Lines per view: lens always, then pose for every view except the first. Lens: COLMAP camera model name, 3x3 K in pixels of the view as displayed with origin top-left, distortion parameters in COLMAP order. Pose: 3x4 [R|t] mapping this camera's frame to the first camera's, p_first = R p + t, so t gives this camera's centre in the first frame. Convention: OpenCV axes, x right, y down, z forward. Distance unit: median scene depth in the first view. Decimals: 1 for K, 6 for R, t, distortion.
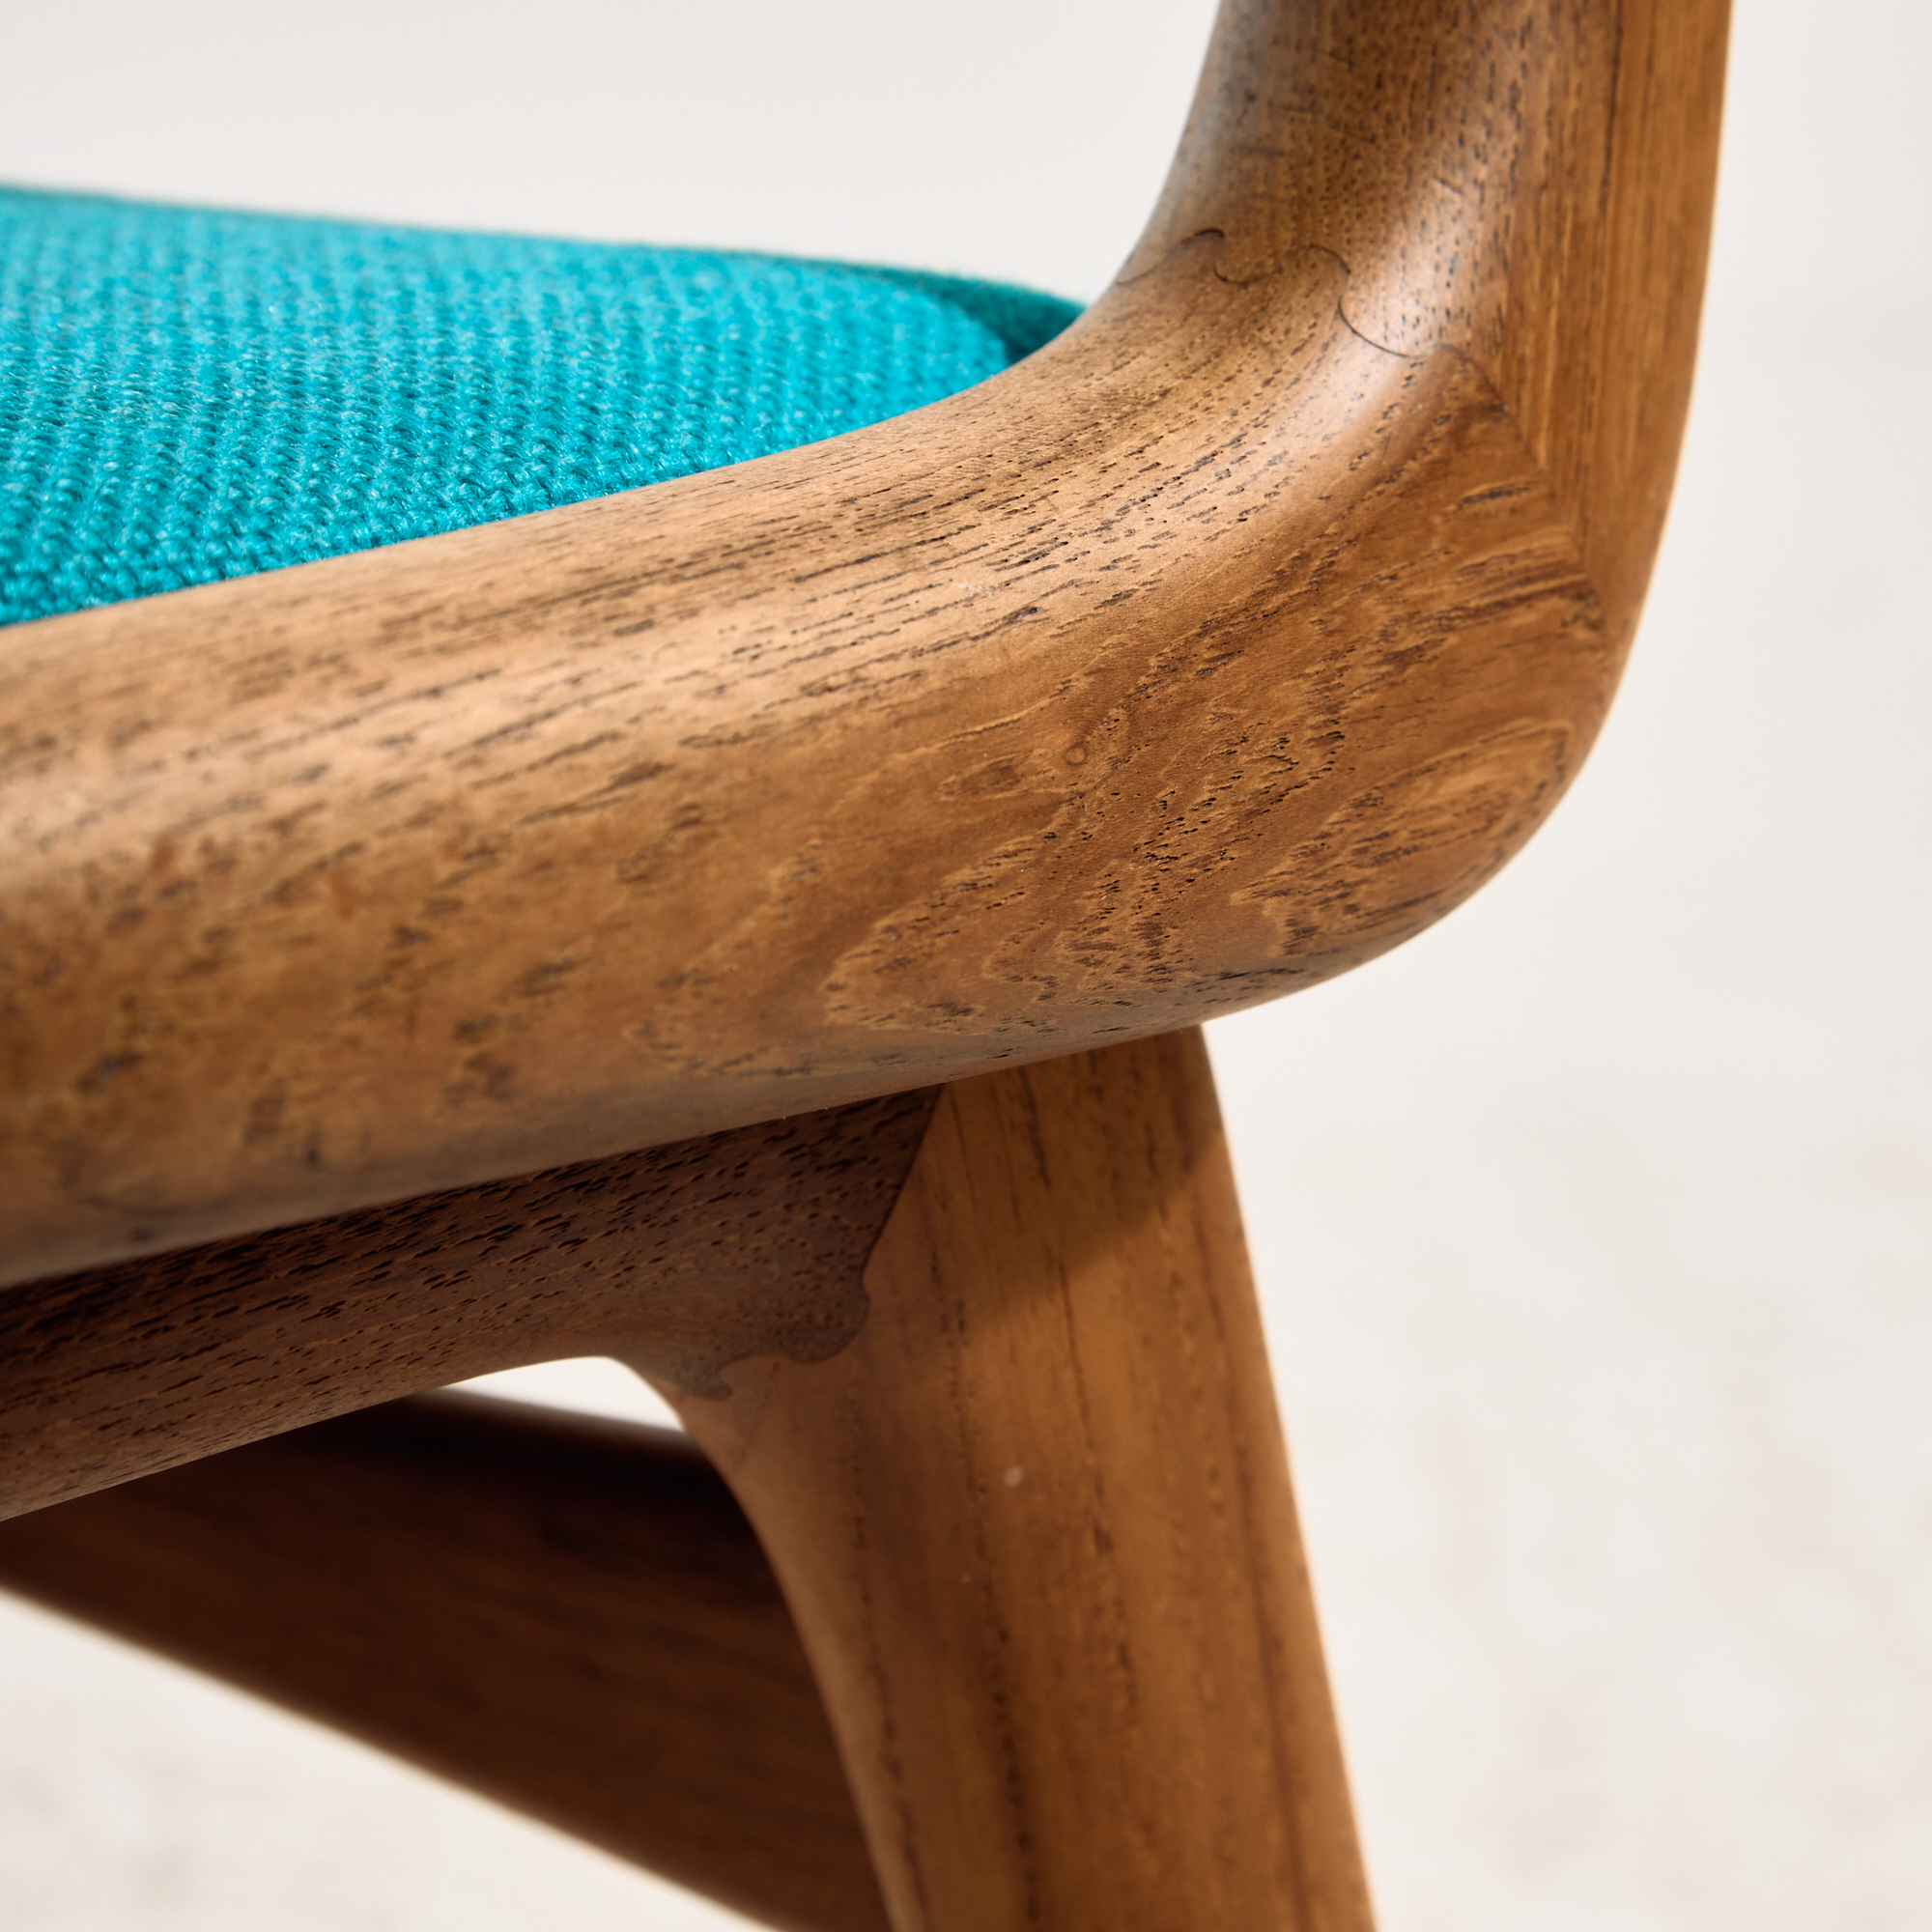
lens RADIAL K [[7508.2, 0, 966.0], [0, 7508.2, 966.0], [0, 0, 1]] dist [-0.206989, -0.298093]
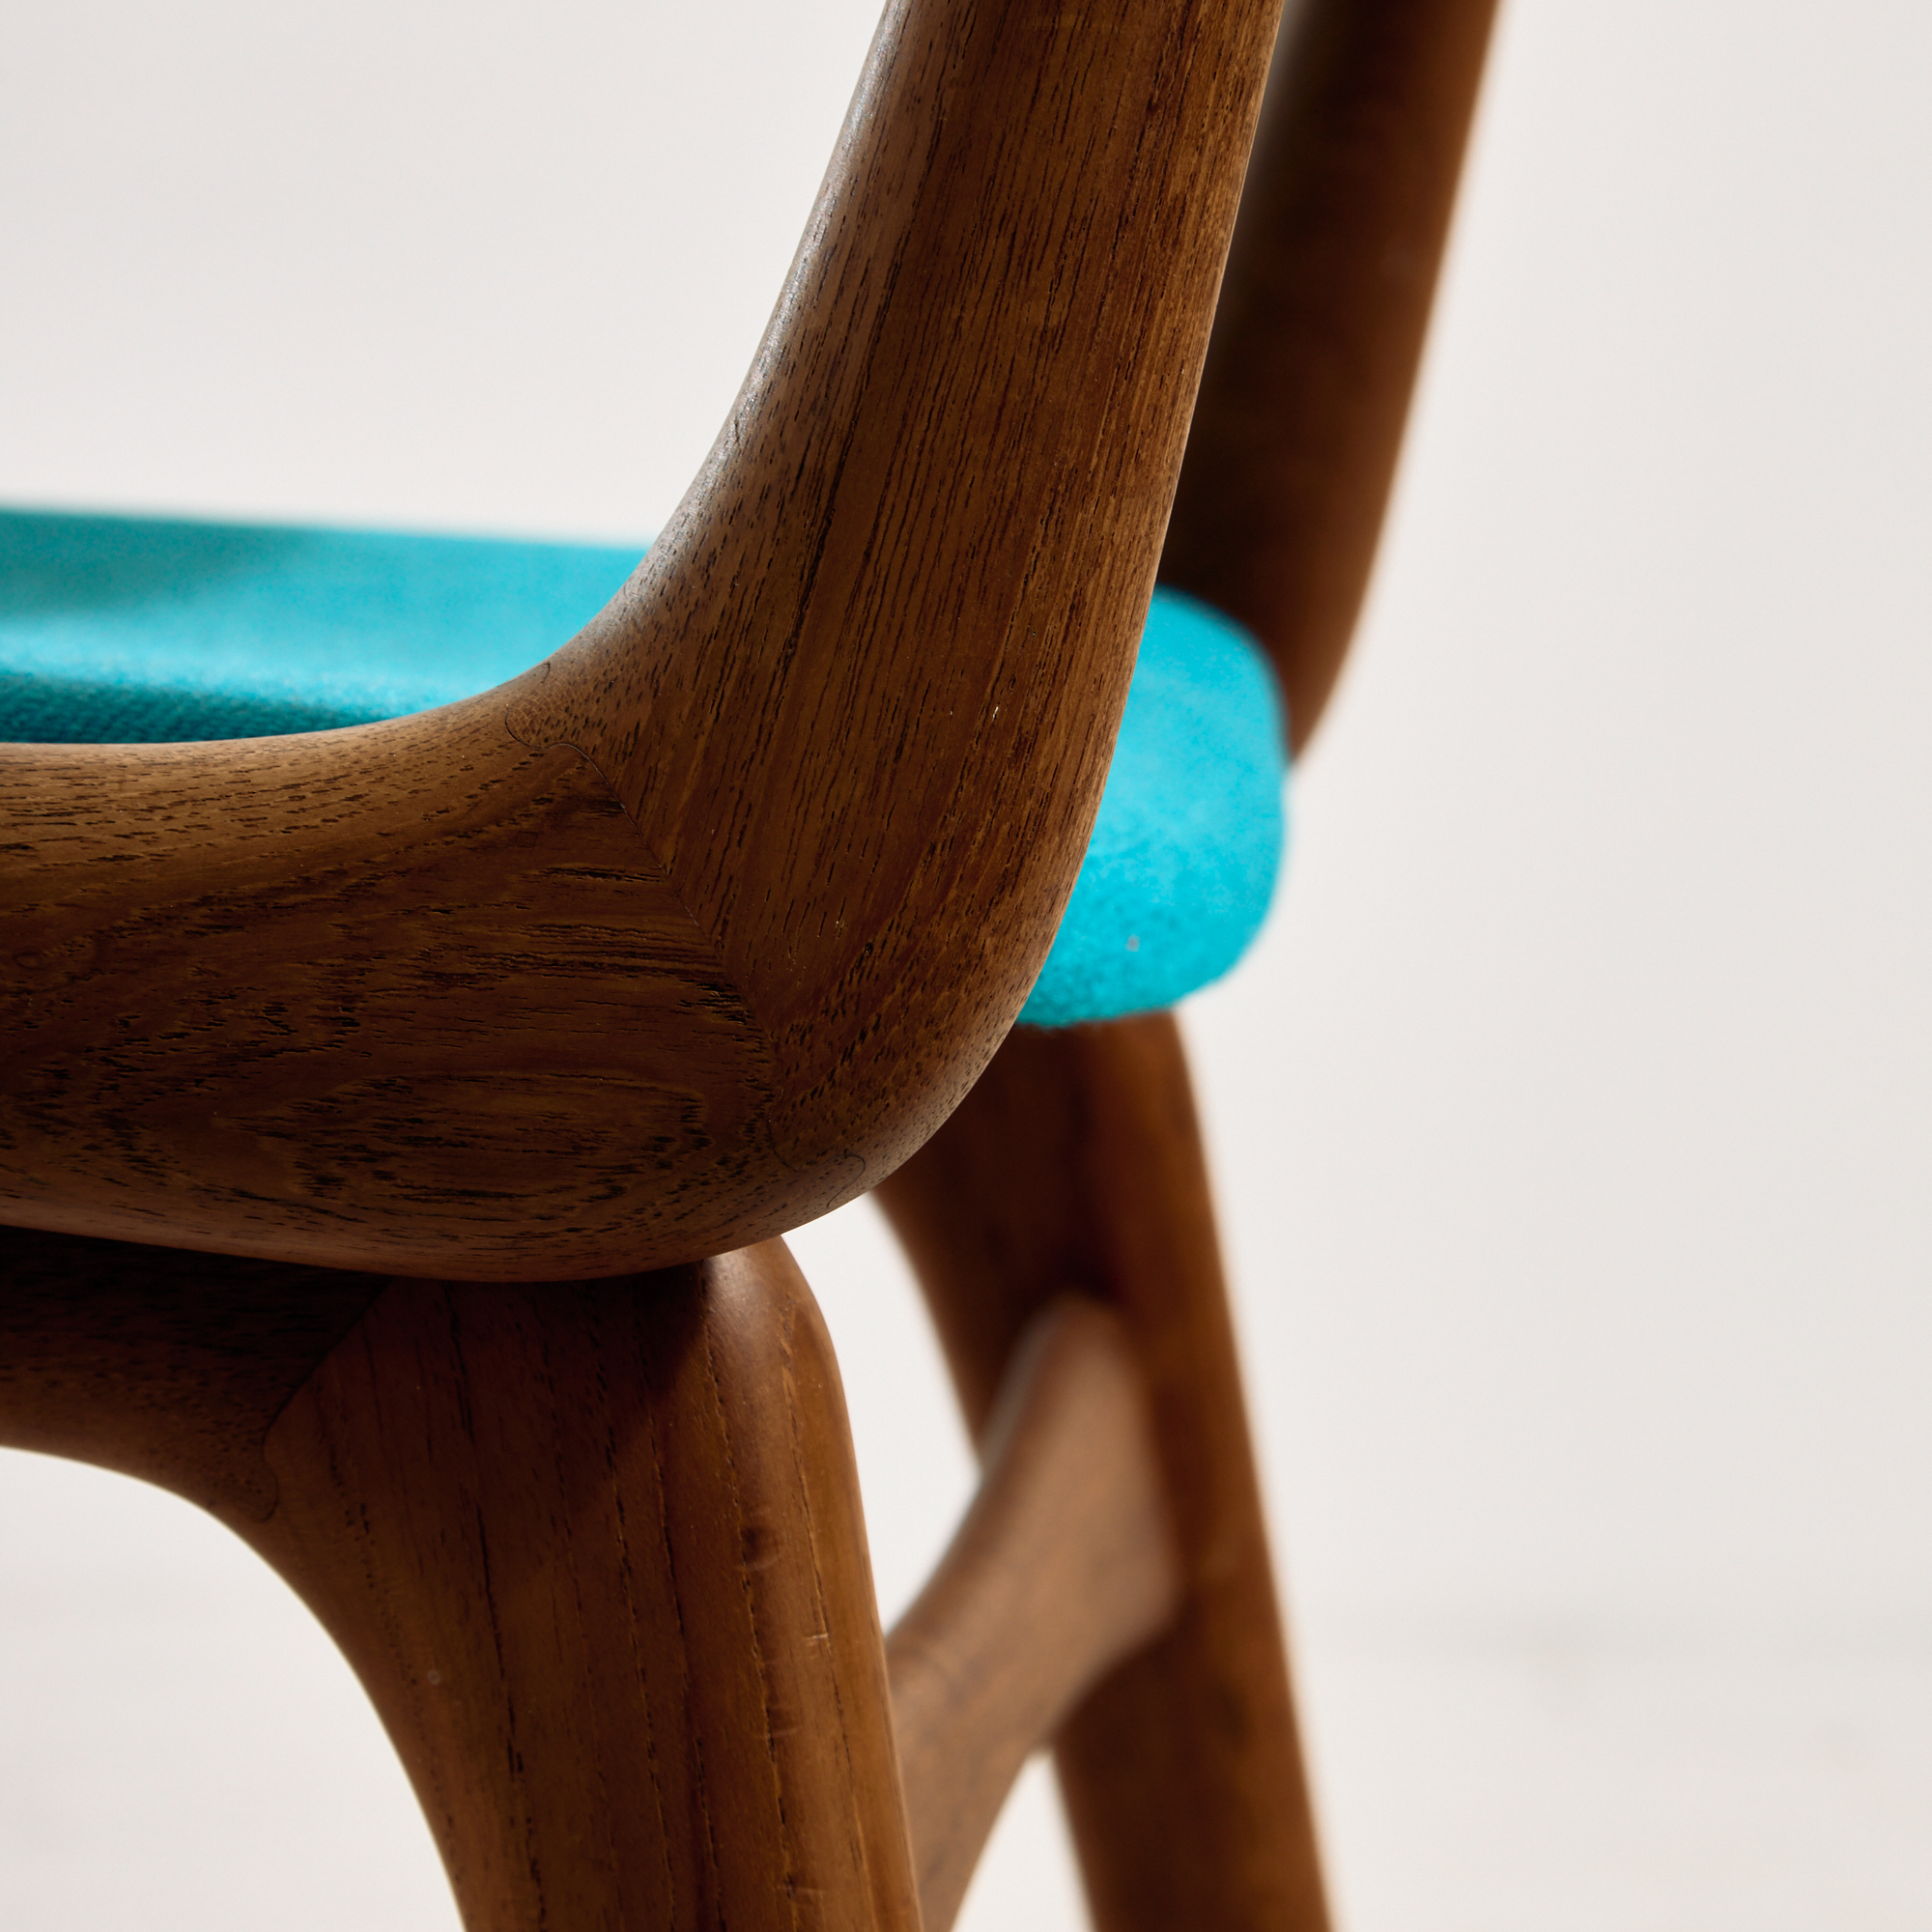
lens RADIAL K [[7508.2, 0, 966.0], [0, 7508.2, 966.0], [0, 0, 1]] dist [-0.206989, -0.298093]
pose [[0.508574, 0.071135, -0.858075, 1.151964], [-0.258440, 0.963241, -0.073322, 0.024885], [0.821317, 0.259050, 0.508263, 0.443252]]
